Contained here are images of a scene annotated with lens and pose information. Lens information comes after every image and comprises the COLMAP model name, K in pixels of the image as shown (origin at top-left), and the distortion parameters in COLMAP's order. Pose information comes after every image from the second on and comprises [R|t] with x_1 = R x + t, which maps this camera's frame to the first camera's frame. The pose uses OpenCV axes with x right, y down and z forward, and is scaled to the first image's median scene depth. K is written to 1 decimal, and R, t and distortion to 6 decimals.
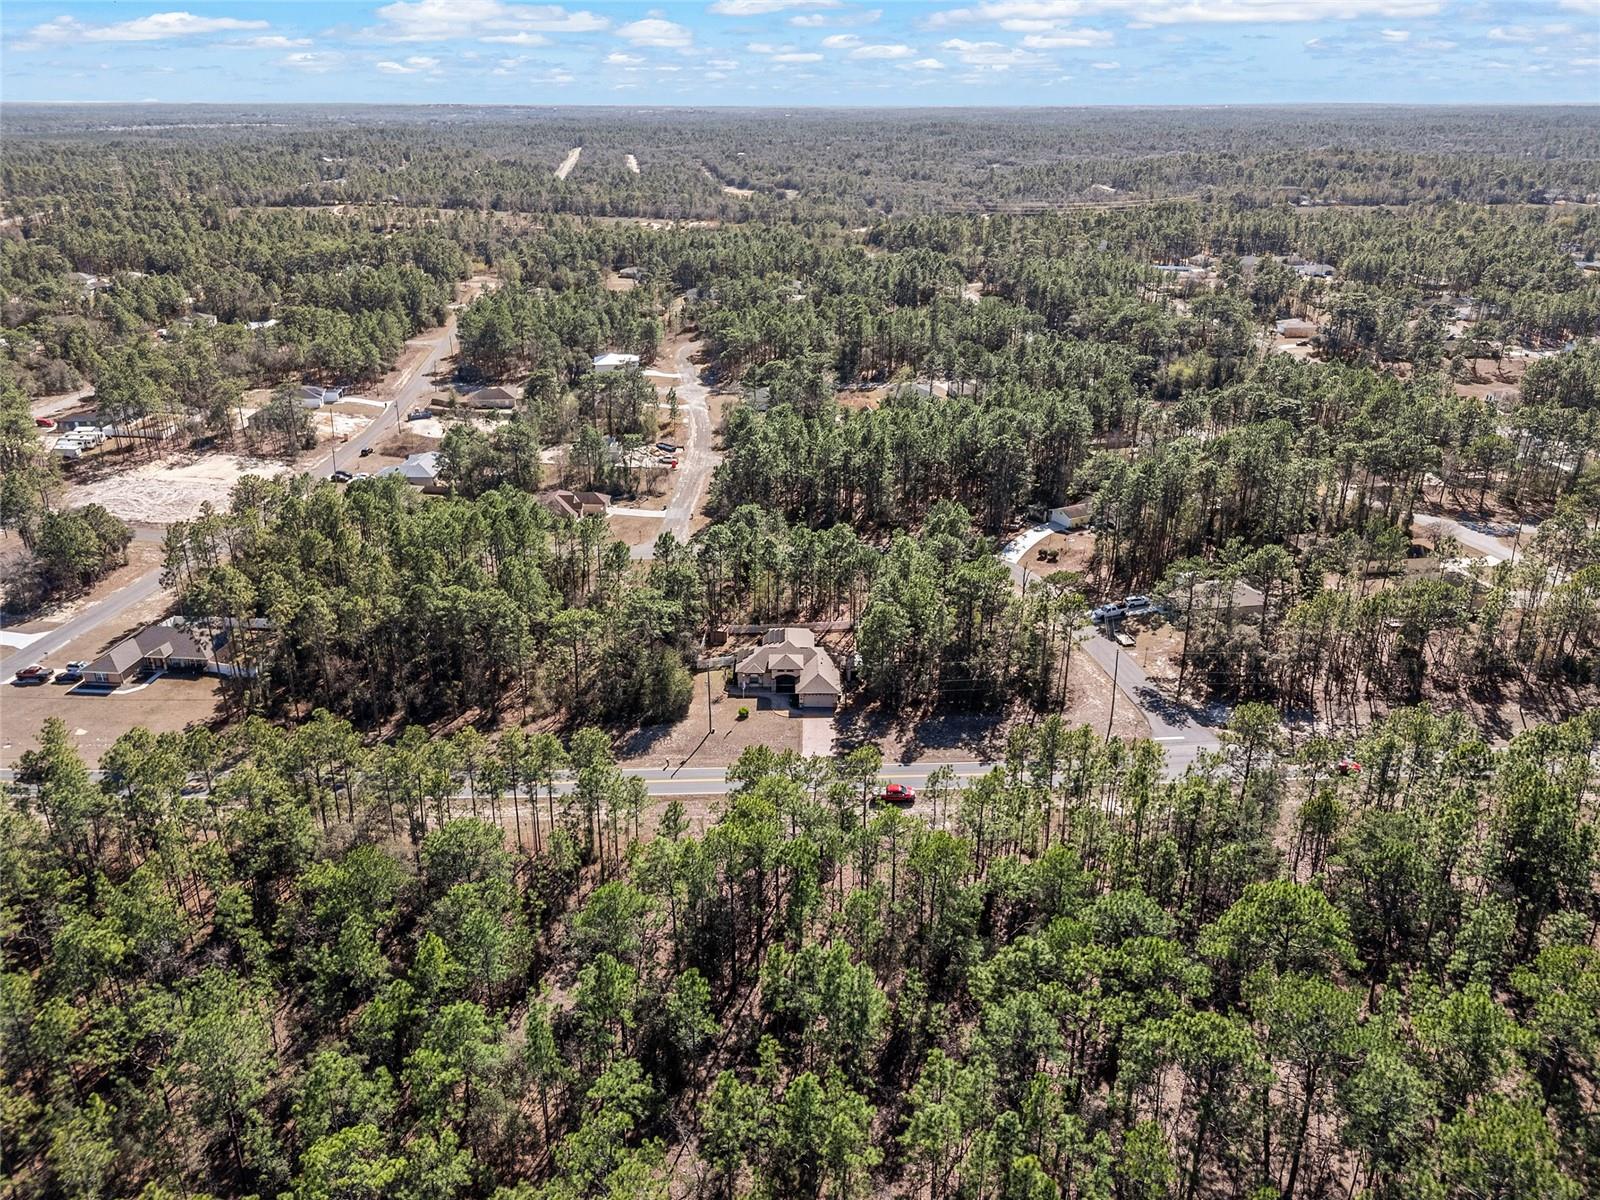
lens RADIAL K [[1172.6, 0, 796.0], [0, 1172.6, 598.6], [0, 0, 1]] dist [0.053167, -0.053293]
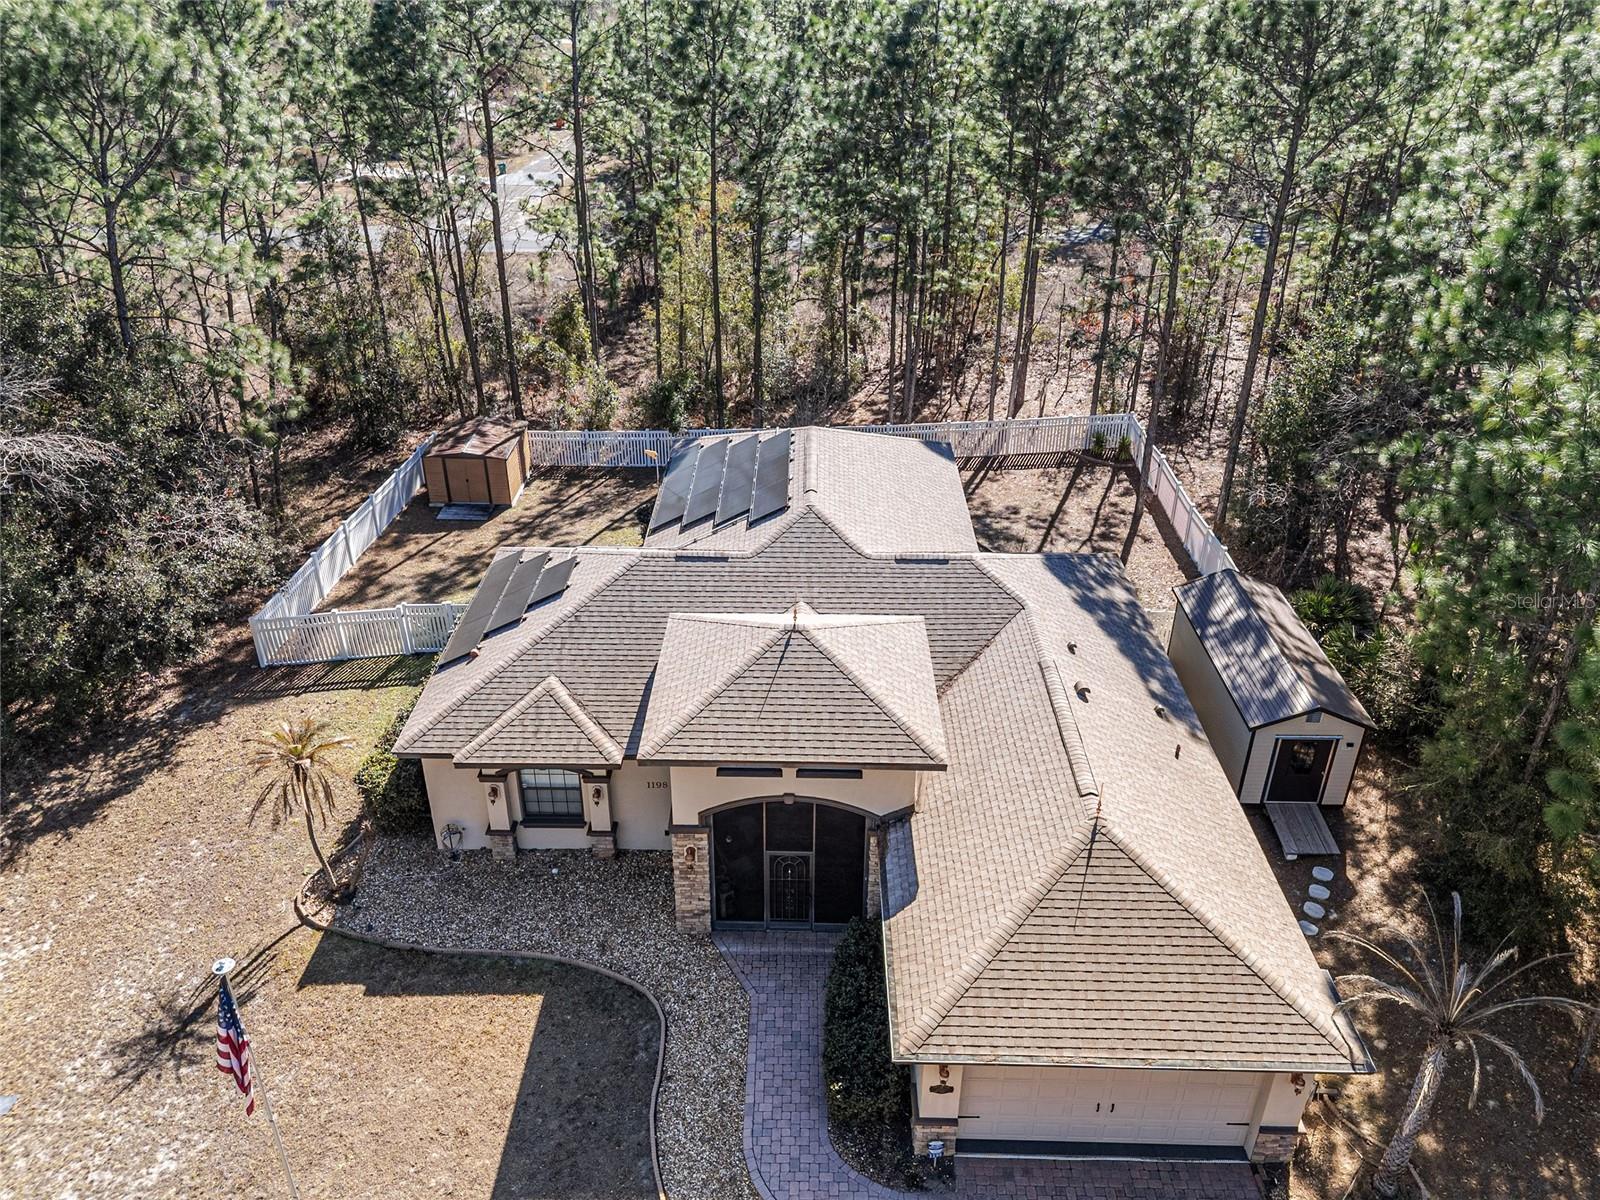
lens RADIAL K [[1172.6, 0, 800.6], [0, 1172.6, 601.4], [0, 0, 1]] dist [0.053167, -0.053293]
pose [[0.999857, 0.016921, 0.000089, -0.007875], [-0.016806, 0.992473, 0.121307, 0.030430], [0.001964, -0.121291, 0.992615, 0.871522]]
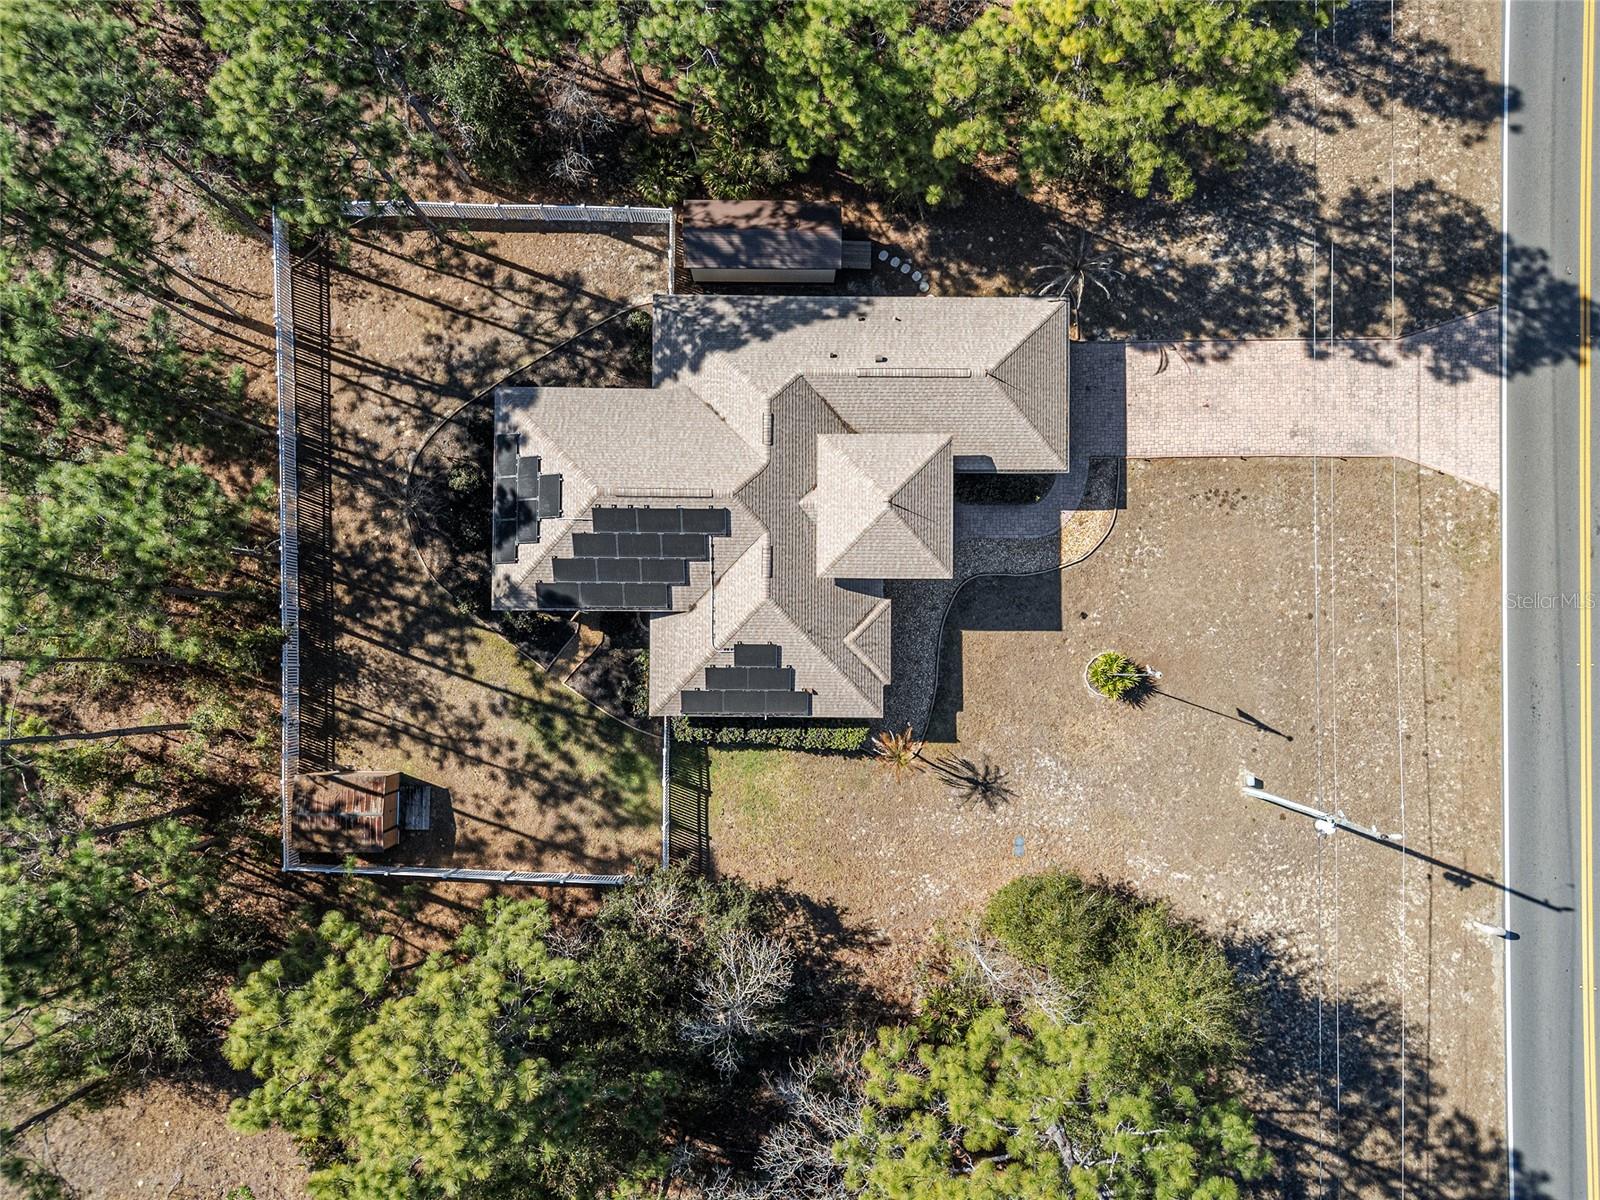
lens RADIAL K [[1172.6, 0, 807.6], [0, 1172.6, 602.0], [0, 0, 1]] dist [0.053167, -0.053293]
pose [[0.002560, -0.998713, 0.050655, -0.039449], [0.373714, 0.047940, 0.926304, -0.168787], [-0.927540, 0.016559, 0.373356, 0.917587]]
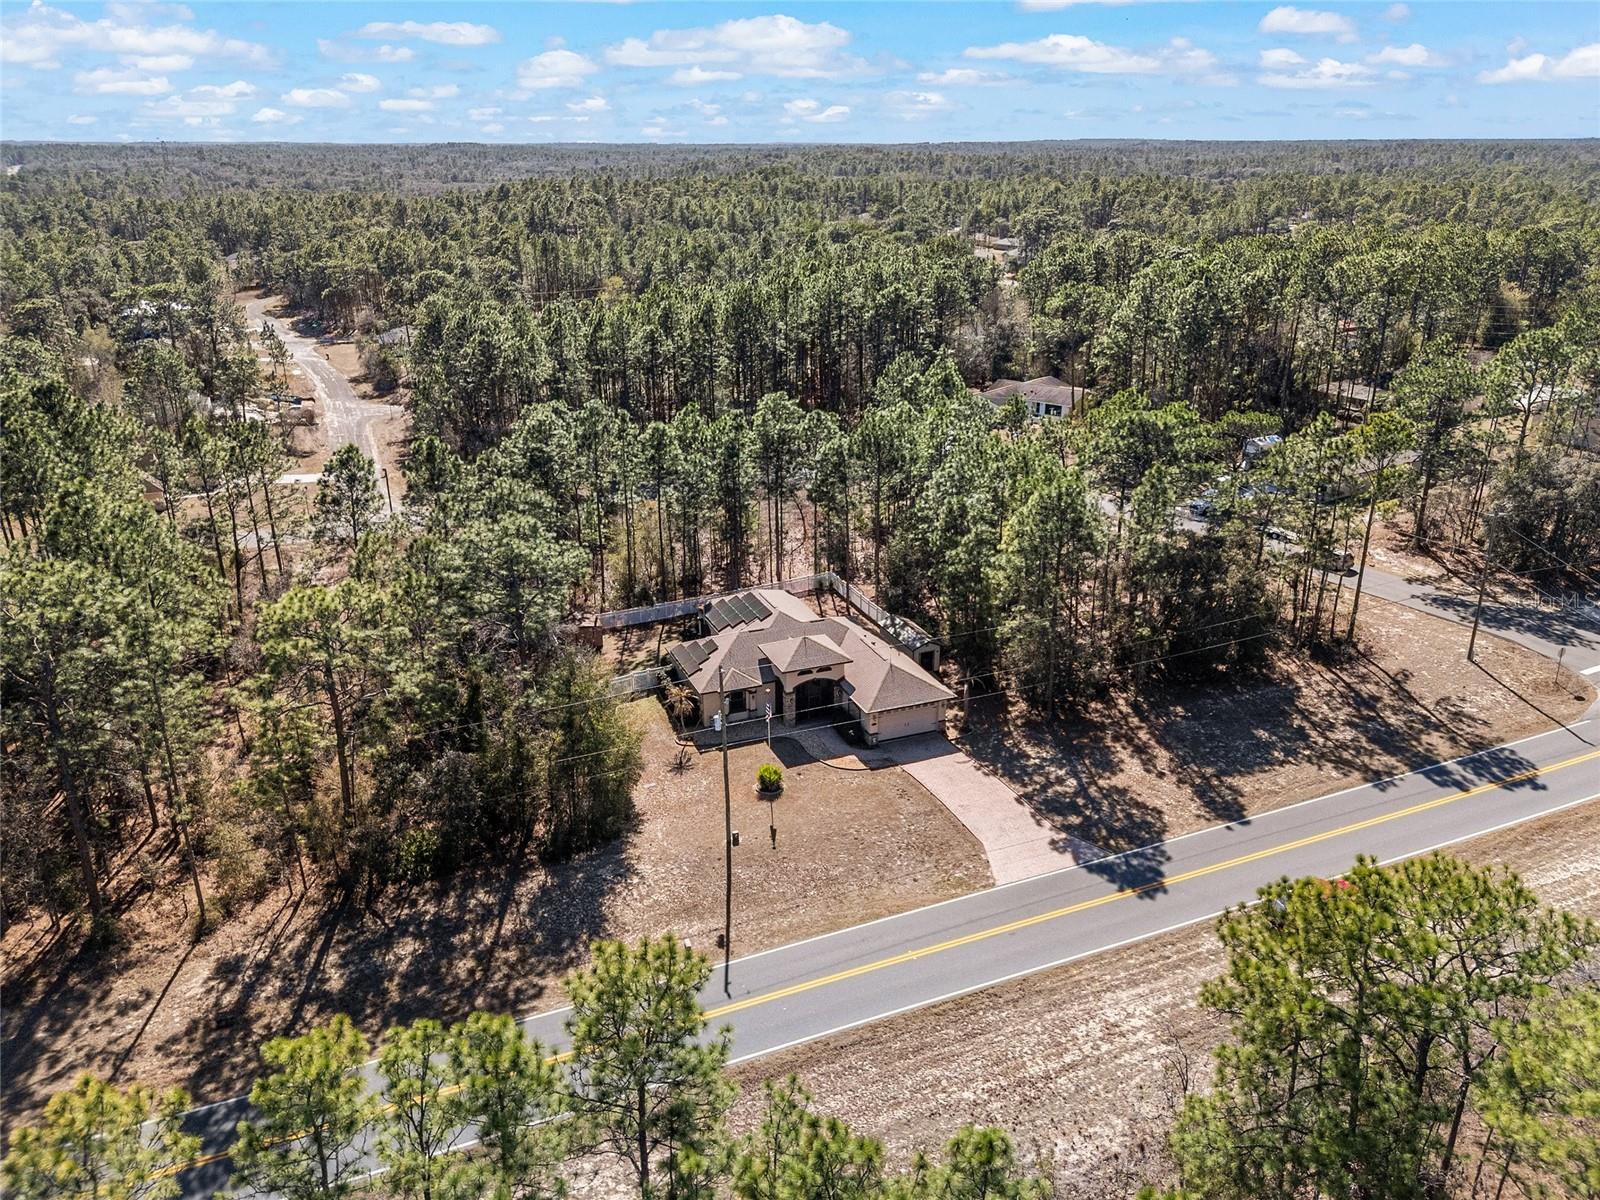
lens RADIAL K [[1172.6, 0, 794.7], [0, 1172.6, 595.7], [0, 0, 1]] dist [0.053167, -0.053293]
pose [[0.925644, -0.134489, 0.353688, -0.169376], [0.146716, 0.989148, -0.007852, 0.034461], [-0.348794, 0.059160, 0.935330, 0.567533]]
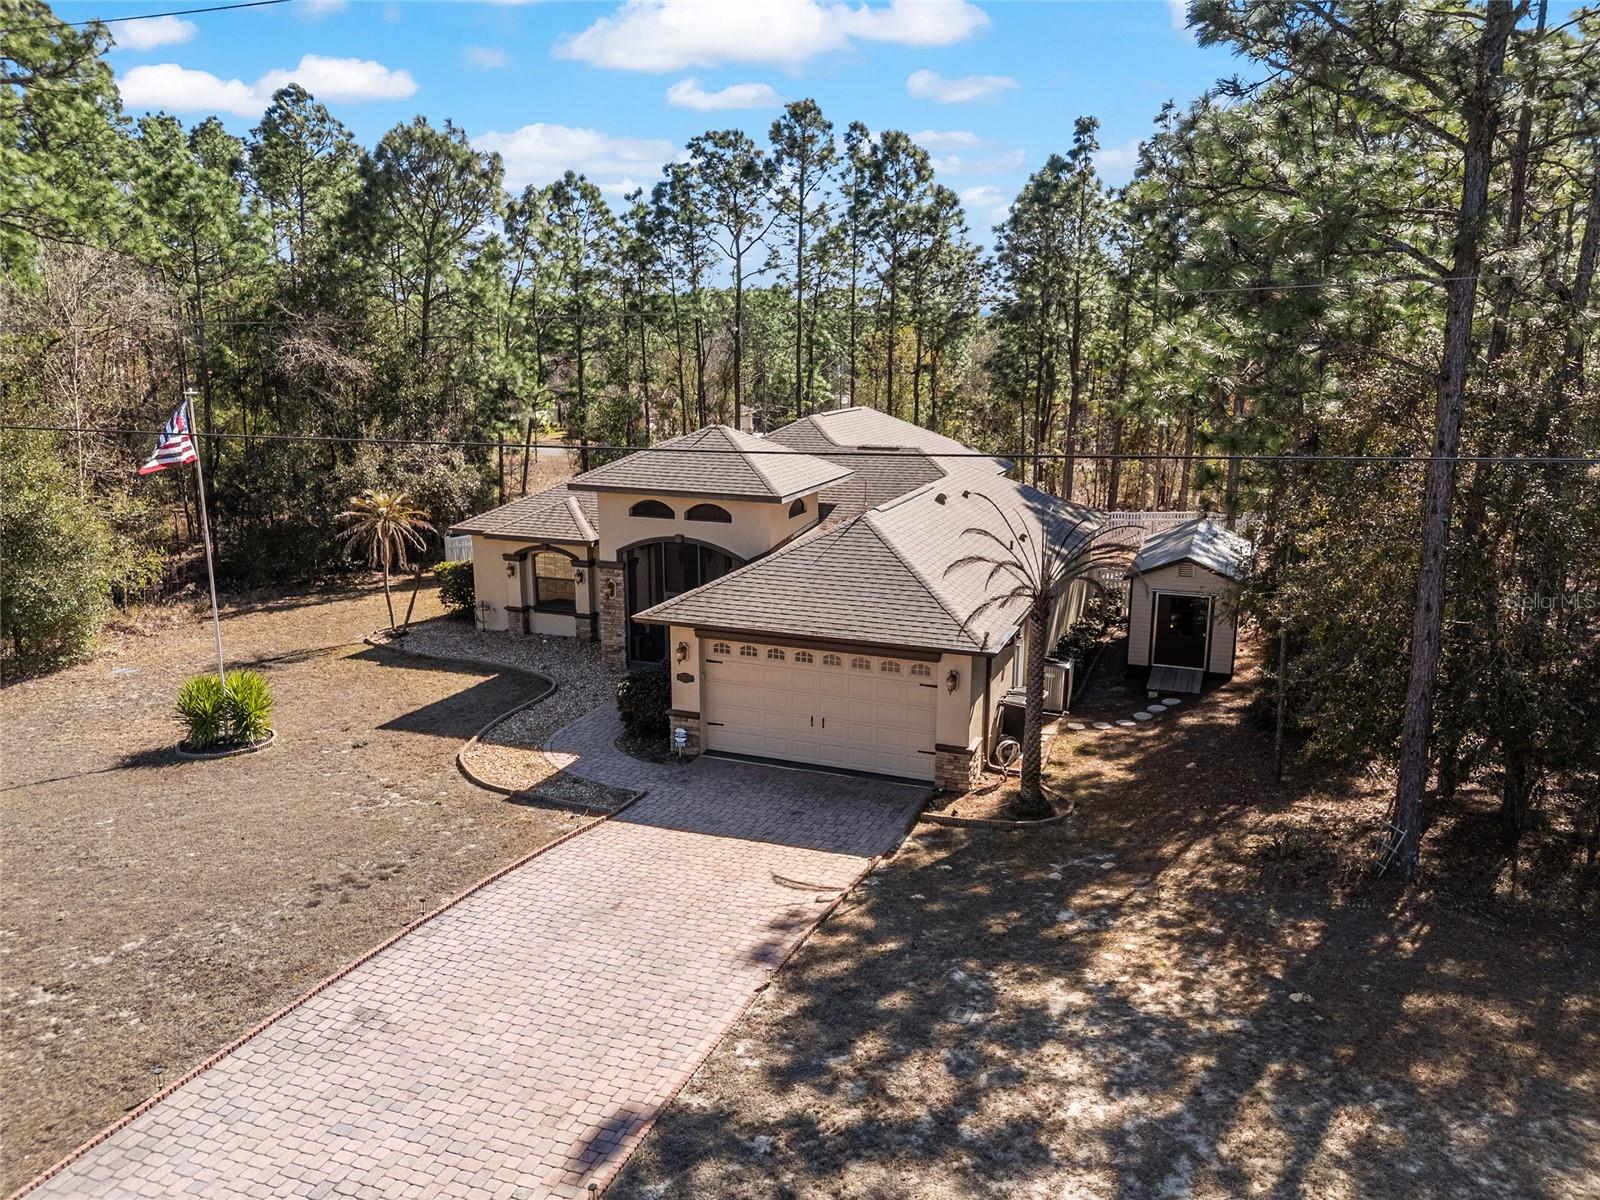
lens RADIAL K [[1172.6, 0, 790.5], [0, 1172.6, 602.9], [0, 0, 1]] dist [0.053167, -0.053293]
pose [[0.932806, 0.088302, -0.349394, 0.056367], [-0.142747, 0.980750, -0.133239, 0.089128], [0.330903, 0.174161, 0.927454, 0.853481]]
